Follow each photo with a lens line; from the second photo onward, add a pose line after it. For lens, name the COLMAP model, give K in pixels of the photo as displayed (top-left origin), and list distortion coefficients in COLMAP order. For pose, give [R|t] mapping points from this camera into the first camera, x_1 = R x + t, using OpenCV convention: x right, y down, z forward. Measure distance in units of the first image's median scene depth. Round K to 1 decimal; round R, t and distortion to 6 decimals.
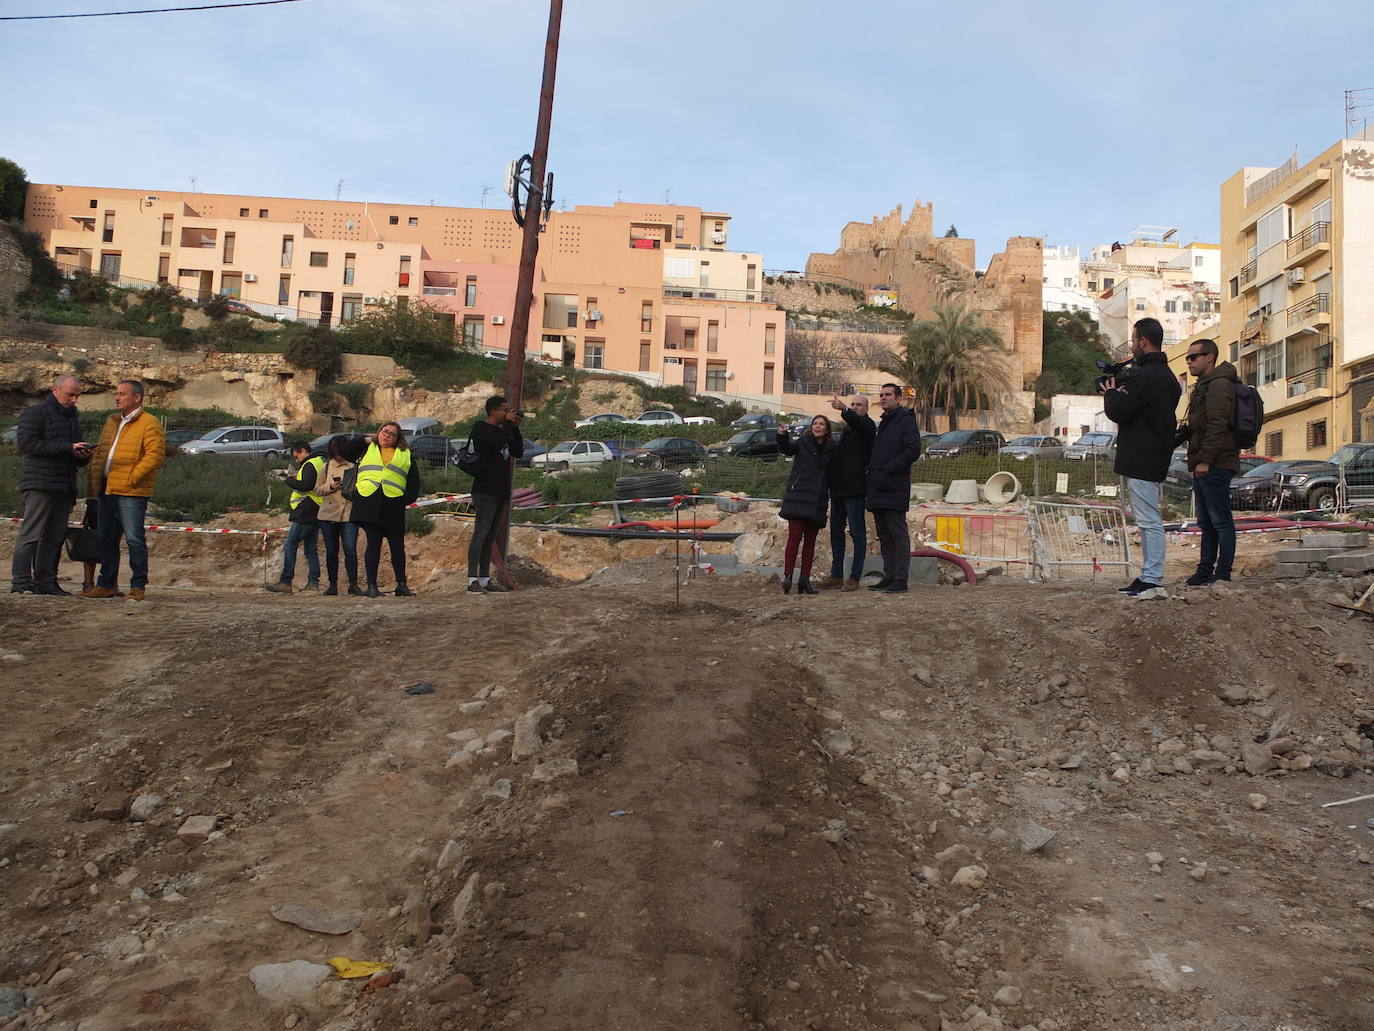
lens RADIAL K [[1066.5, 0, 681.3], [0, 1066.5, 517.4], [0, 0, 1]] dist [-0.079002, 0.048486]
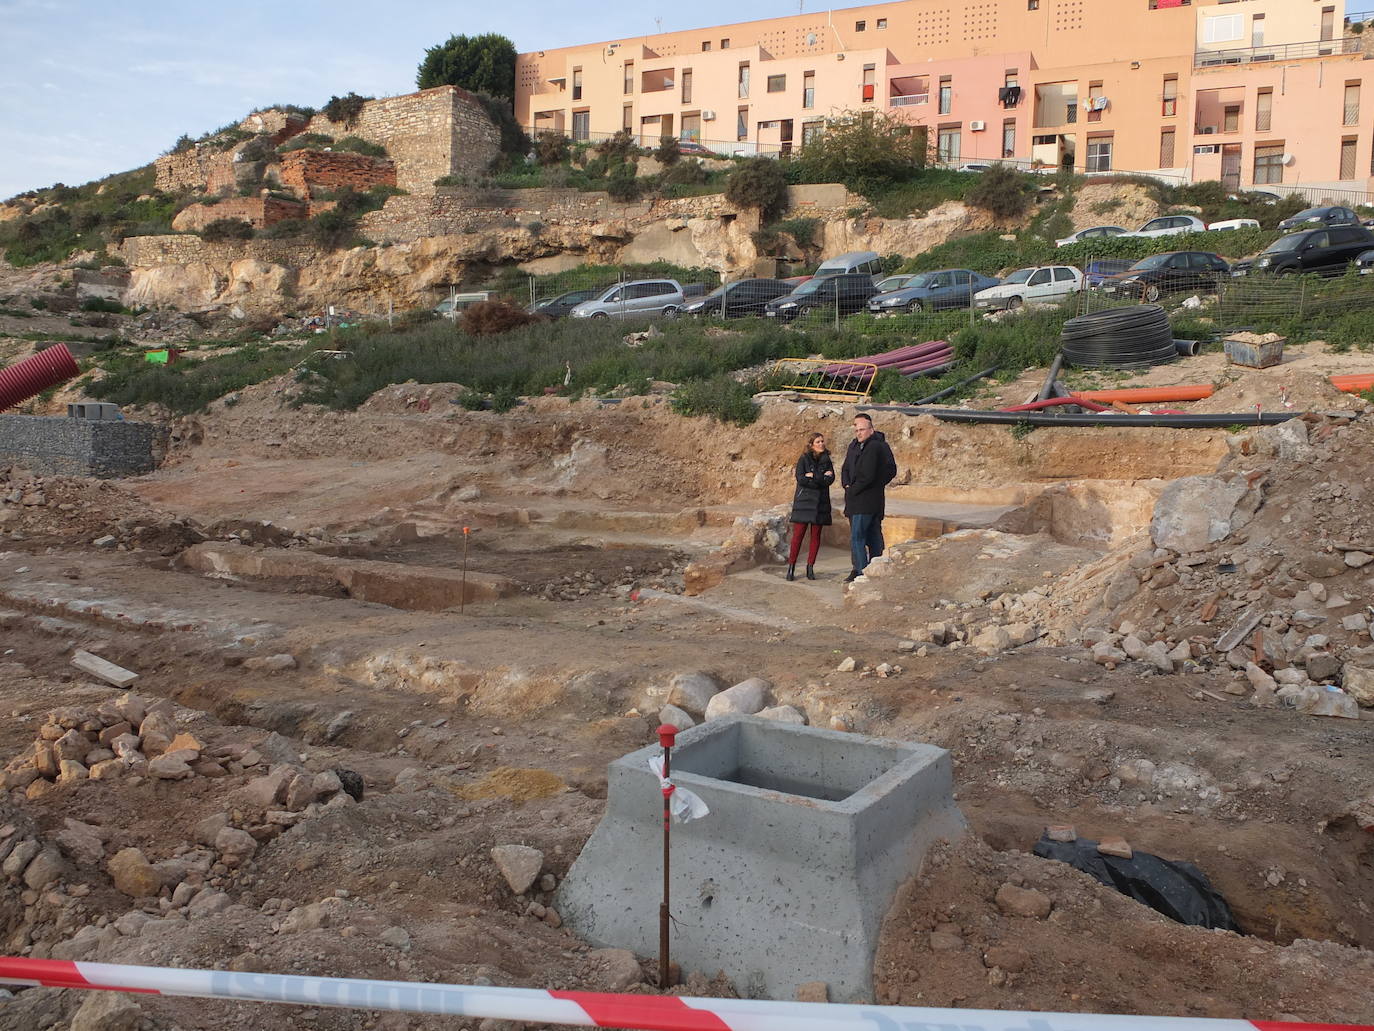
lens RADIAL K [[1064.9, 0, 686.6], [0, 1064.9, 504.8], [0, 0, 1]] dist [-0.066003, 0.035604]
pose [[0.883561, 0.018276, -0.467959, 0.019960], [0.048157, 0.990395, 0.129606, -0.009154], [0.465833, -0.137050, 0.874195, 0.139358]]
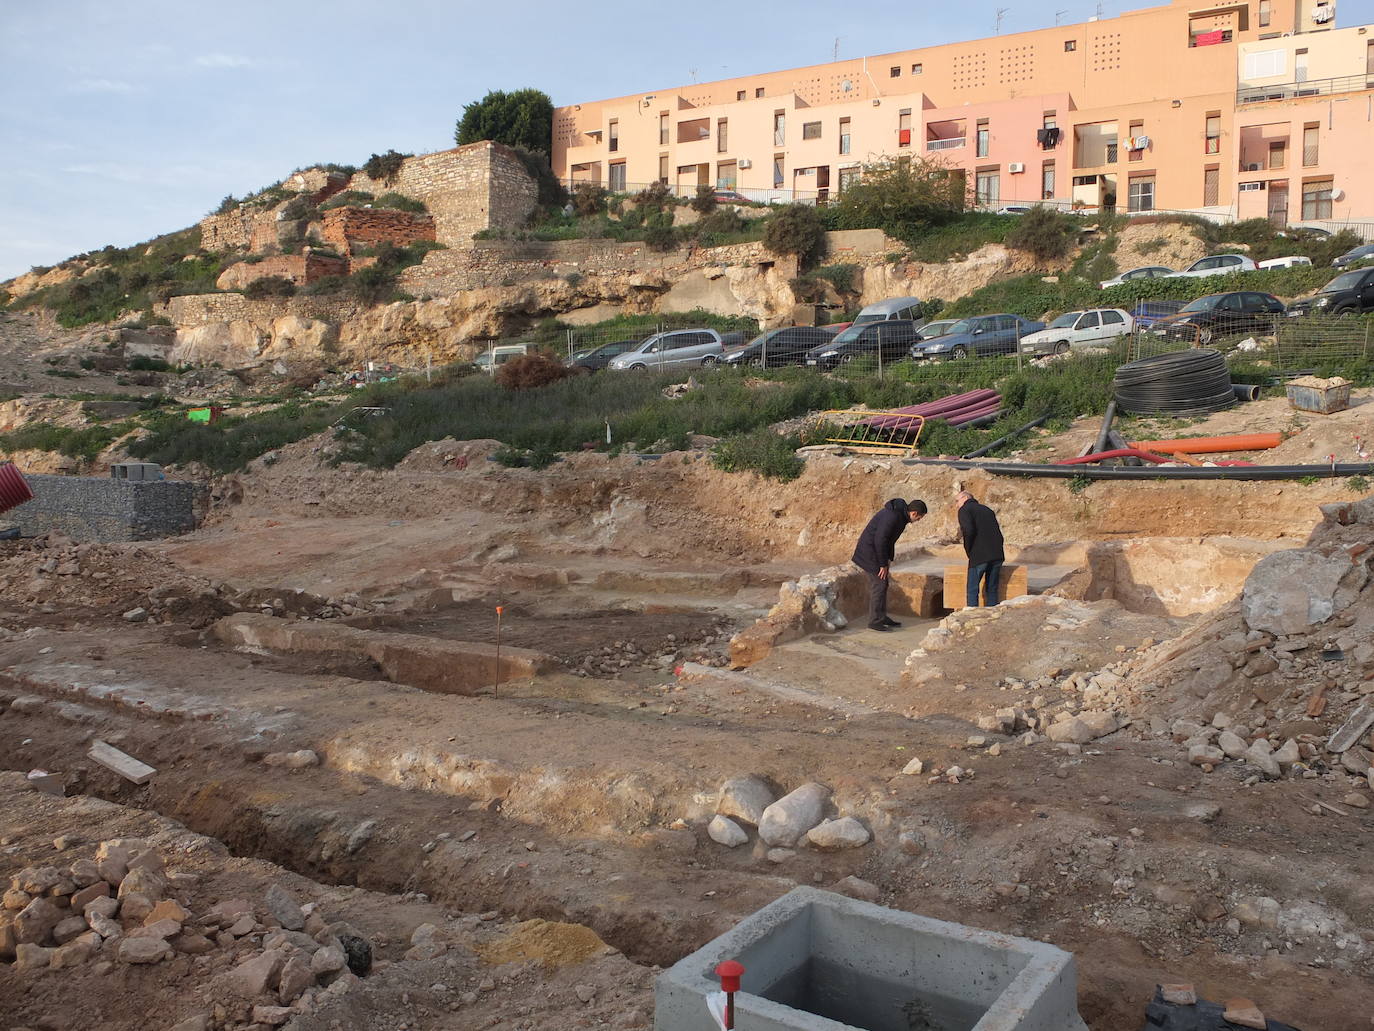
lens RADIAL K [[1066.5, 0, 681.3], [0, 1066.5, 517.4], [0, 0, 1]] dist [-0.079002, 0.048486]
pose [[0.862936, -0.006254, -0.505274, 0.016028], [0.063780, 0.993275, 0.096632, -0.011538], [0.501272, -0.115614, 0.857531, 0.145769]]
